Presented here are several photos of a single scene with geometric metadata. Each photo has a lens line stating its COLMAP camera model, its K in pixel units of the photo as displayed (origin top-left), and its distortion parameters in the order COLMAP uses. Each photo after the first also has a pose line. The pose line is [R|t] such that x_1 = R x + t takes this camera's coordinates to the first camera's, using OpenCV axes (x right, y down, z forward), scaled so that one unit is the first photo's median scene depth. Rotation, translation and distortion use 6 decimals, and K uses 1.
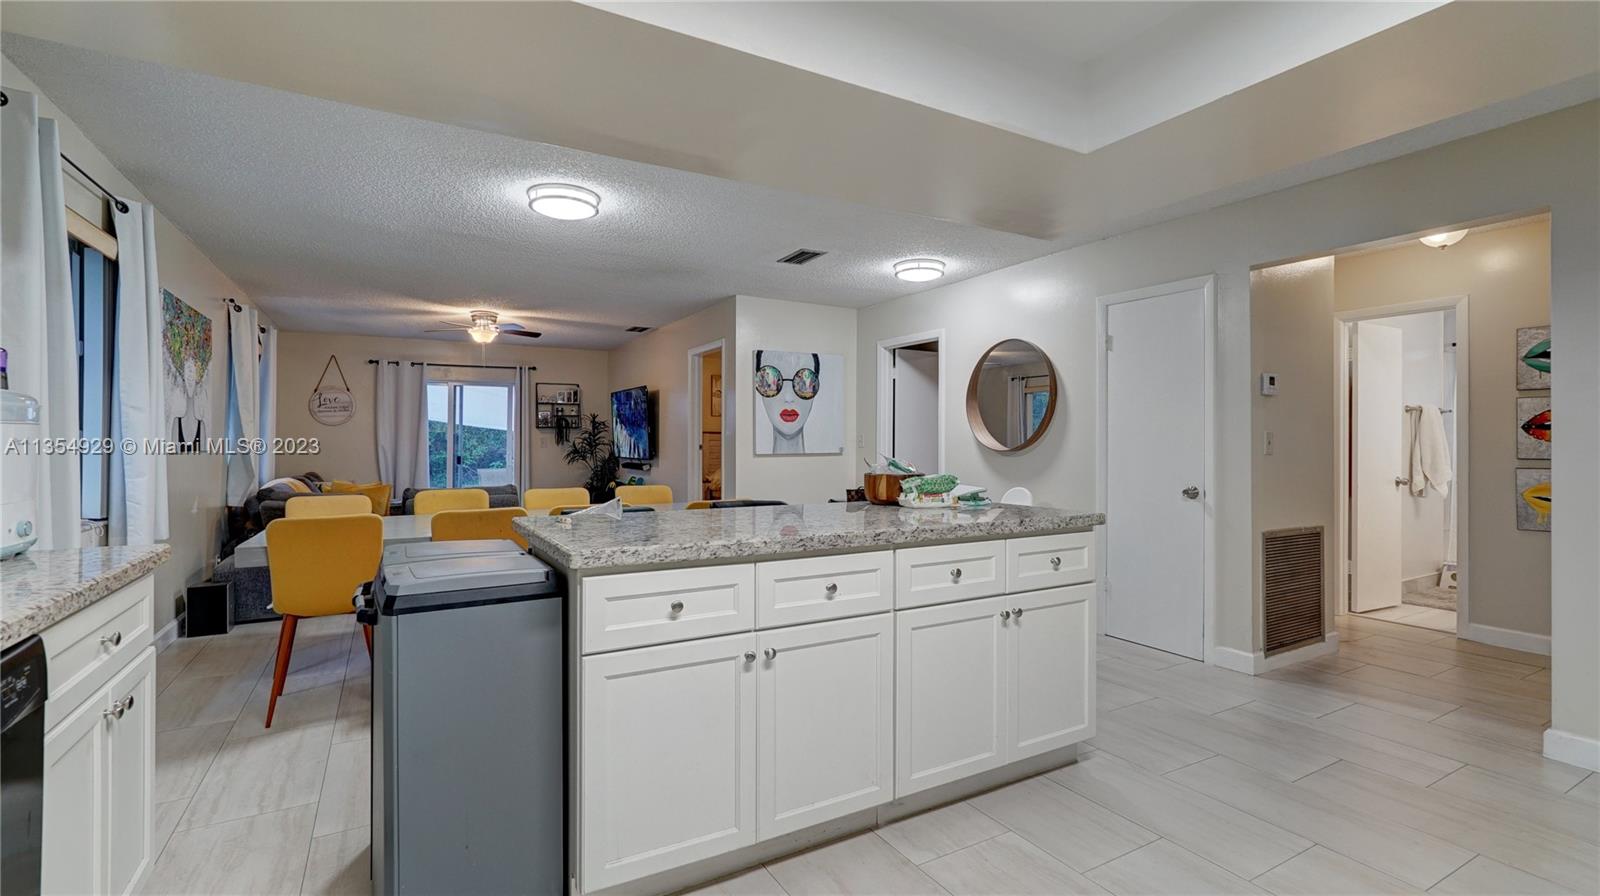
lens RADIAL K [[718.0, 0, 795.5], [0, 718.0, 435.7], [0, 0, 1]] dist [-0.012694, 0.005364]
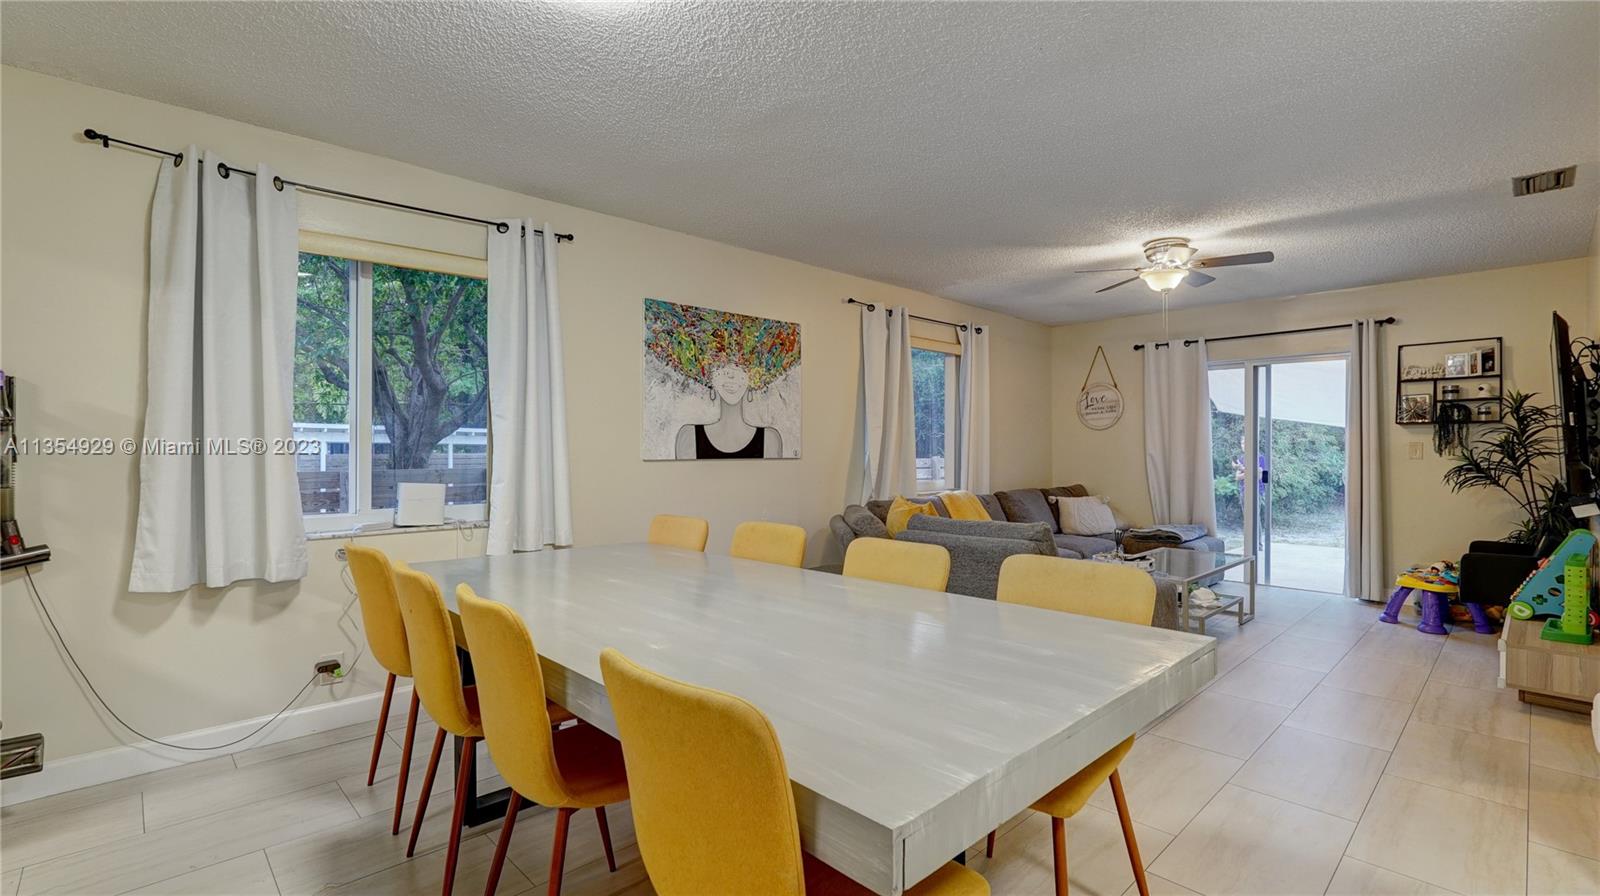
lens RADIAL K [[718.0, 0, 803.1], [0, 718.0, 447.9], [0, 0, 1]] dist [-0.012694, 0.005364]
pose [[0.251086, -0.003043, -0.967960, 0.098863], [0.008559, 0.999963, -0.000923, 0.006152], [0.967927, -0.008053, 0.251103, 0.580409]]
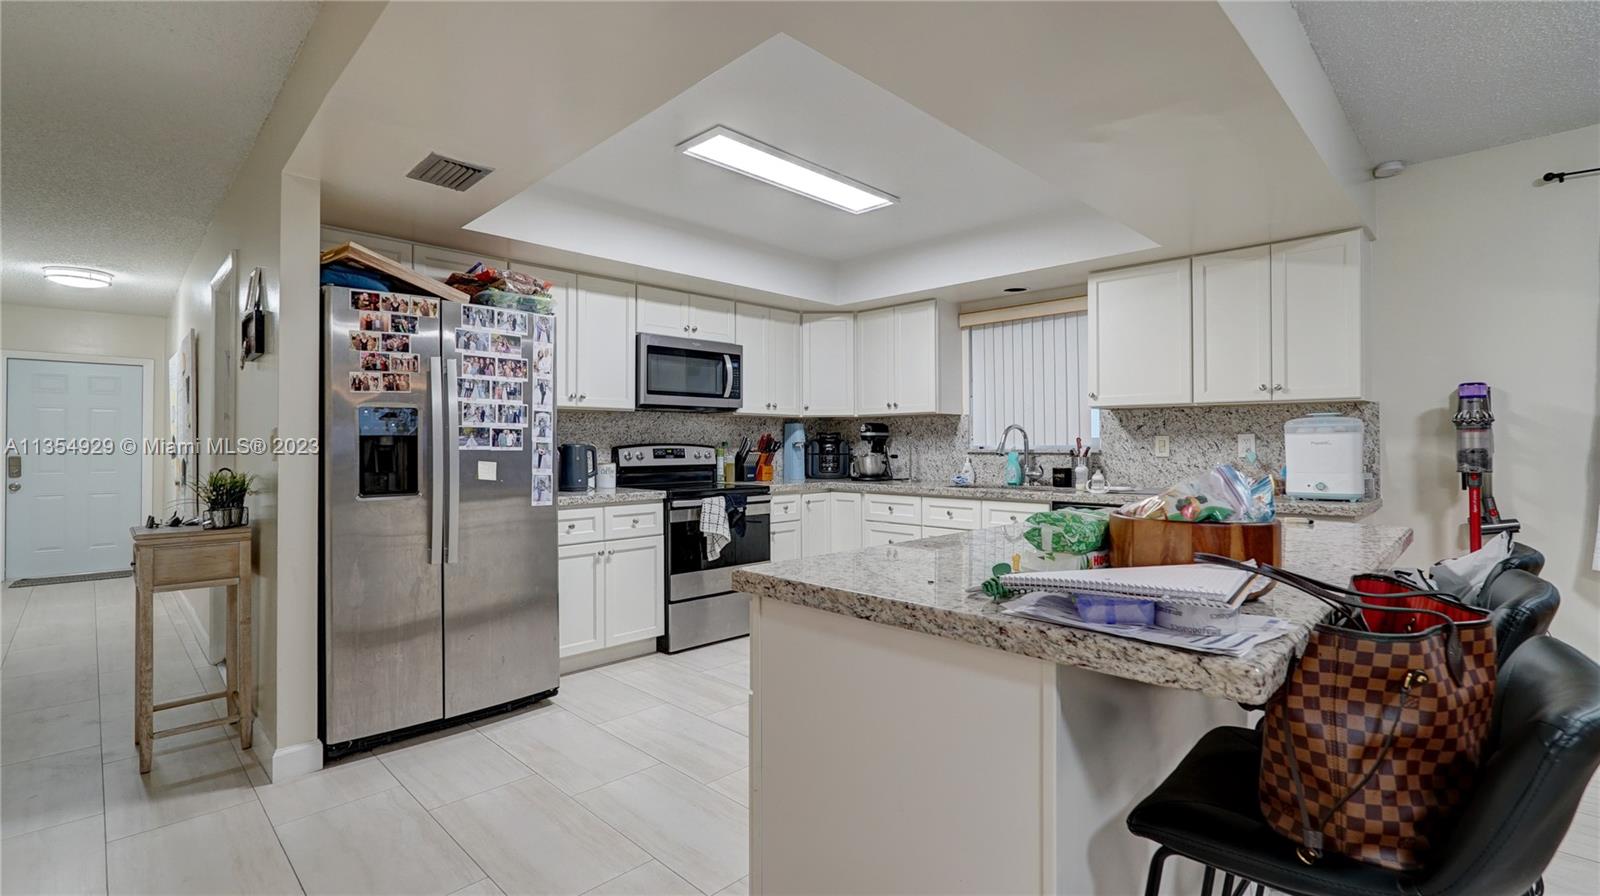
lens RADIAL K [[718.0, 0, 790.1], [0, 718.0, 437.1], [0, 0, 1]] dist [-0.012694, 0.005364]
pose [[-0.965241, -0.002107, -0.261353, 0.216288], [0.003010, 0.999812, -0.019179, 0.007025], [0.261345, -0.019299, -0.965053, 0.615905]]
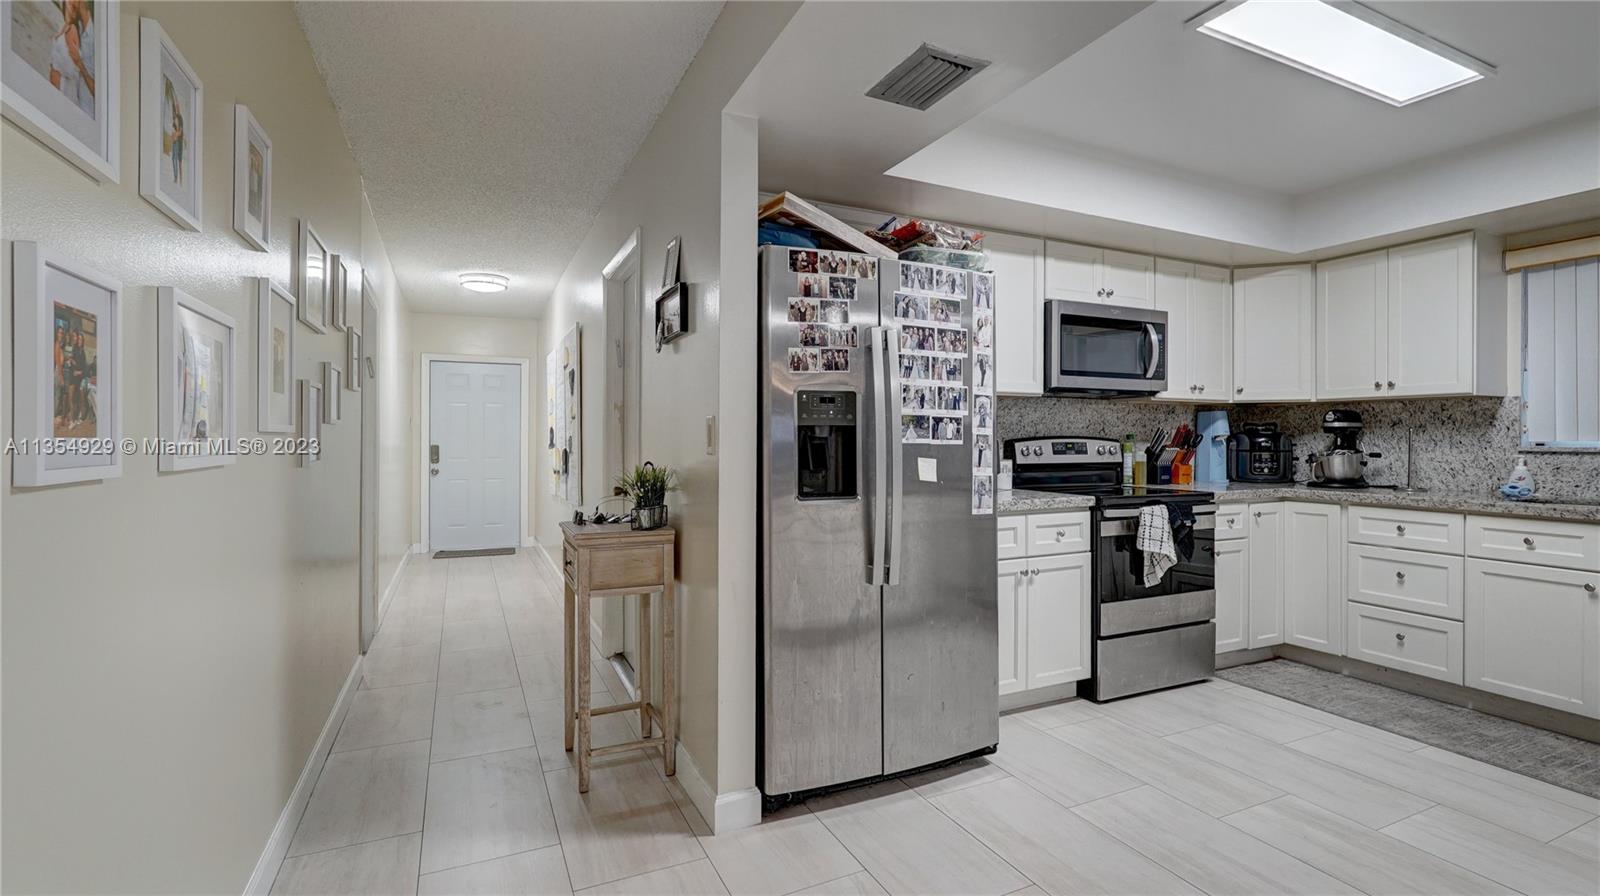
lens RADIAL K [[718.0, 0, 796.7], [0, 718.0, 437.2], [0, 0, 1]] dist [-0.012694, 0.005364]
pose [[-0.997099, -0.004241, 0.075998, 0.322637], [-0.004877, 0.999955, -0.008181, 0.005971], [-0.075960, -0.008528, -0.997074, 0.493599]]
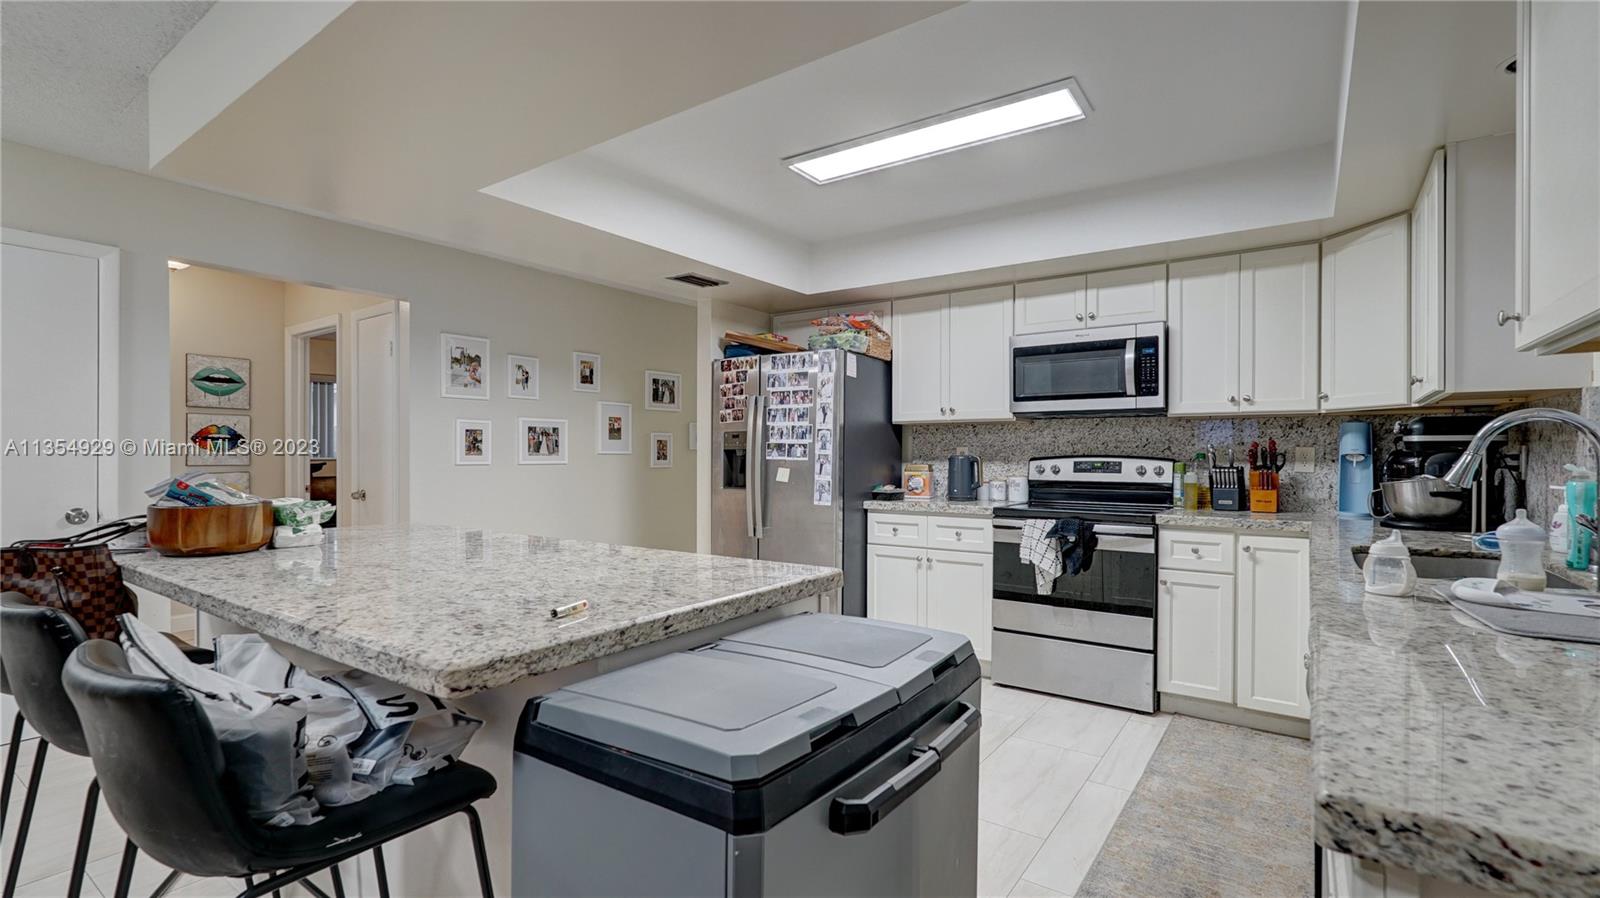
lens RADIAL K [[718.0, 0, 808.2], [0, 718.0, 455.7], [0, 0, 1]] dist [-0.012694, 0.005364]
pose [[-0.430998, -0.004430, 0.902342, -0.290530], [-0.010767, 0.999942, -0.000233, 0.002377], [-0.902289, -0.009816, -0.431020, 0.371339]]
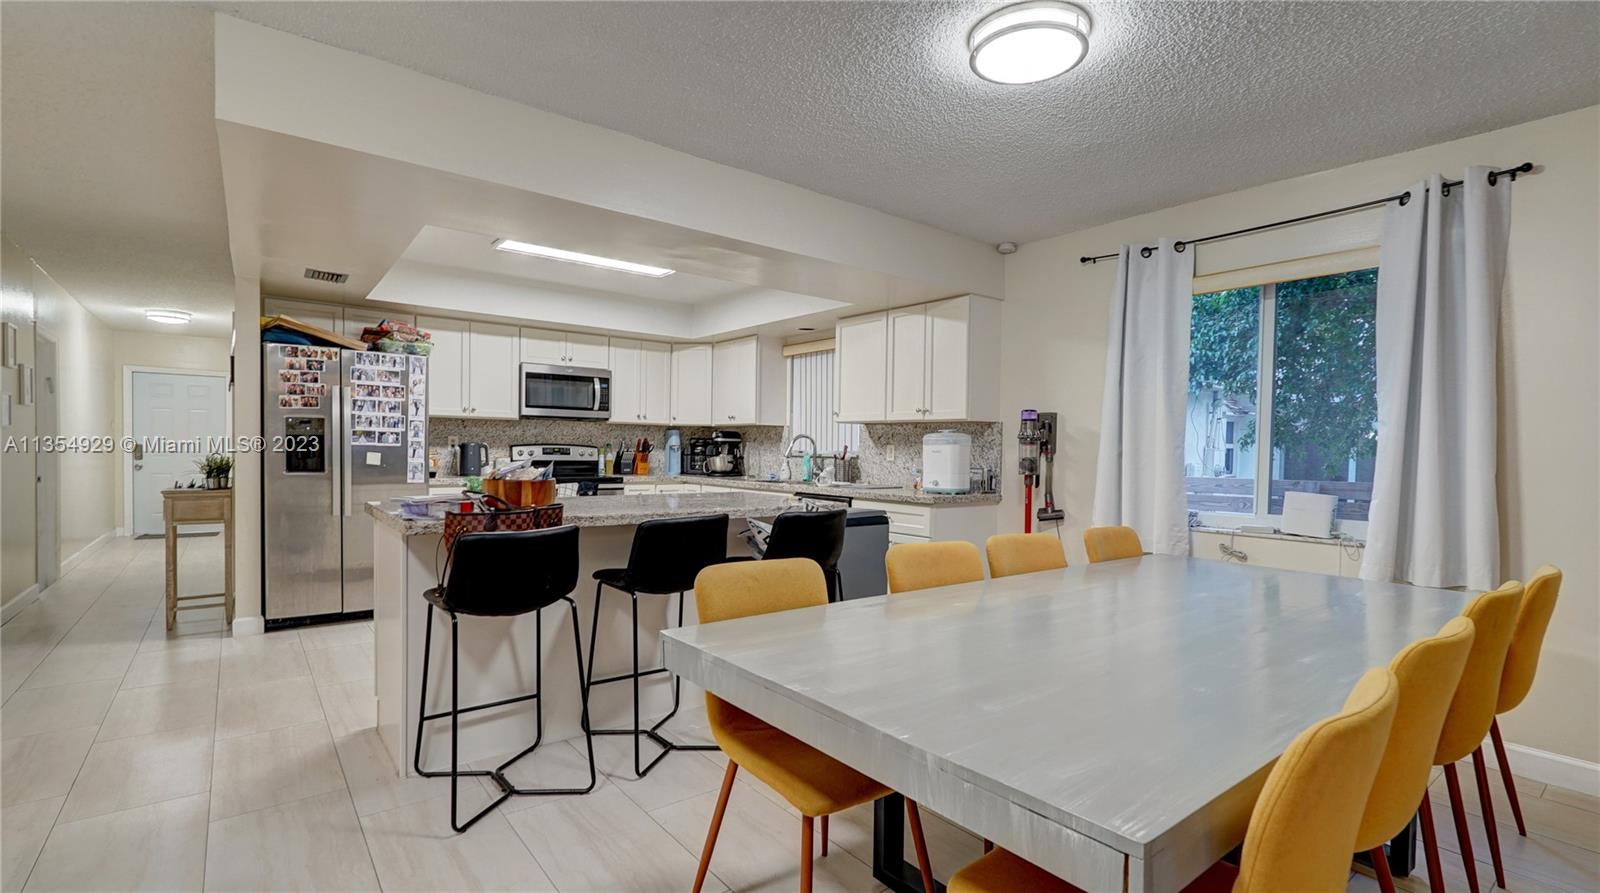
lens RADIAL K [[718.0, 0, 788.0], [0, 718.0, 468.6], [0, 0, 1]] dist [-0.012694, 0.005364]
pose [[-0.989830, -0.015051, -0.141454, -0.024947], [-0.018053, 0.999638, 0.019966, 0.007559], [0.141103, 0.022317, -0.989743, 0.886337]]
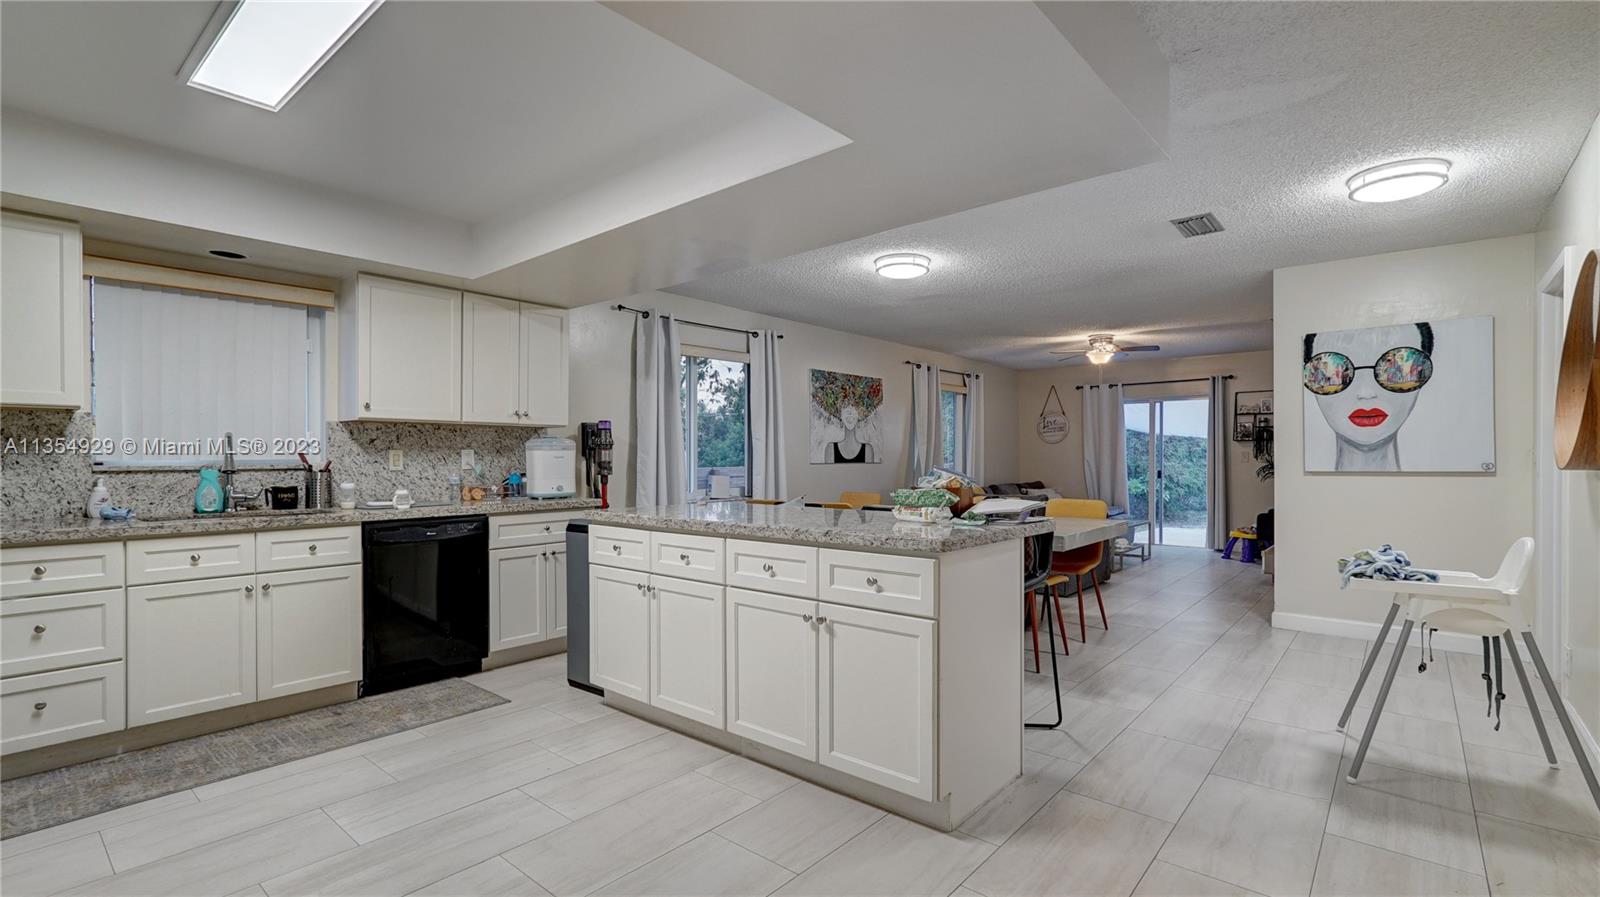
lens RADIAL K [[718.0, 0, 804.0], [0, 718.0, 461.4], [0, 0, 1]] dist [-0.012694, 0.005364]
pose [[0.342400, 0.003495, -0.939548, 0.461047], [0.010633, 0.999915, 0.007594, 0.004053], [0.939494, -0.012591, 0.342334, 0.228655]]
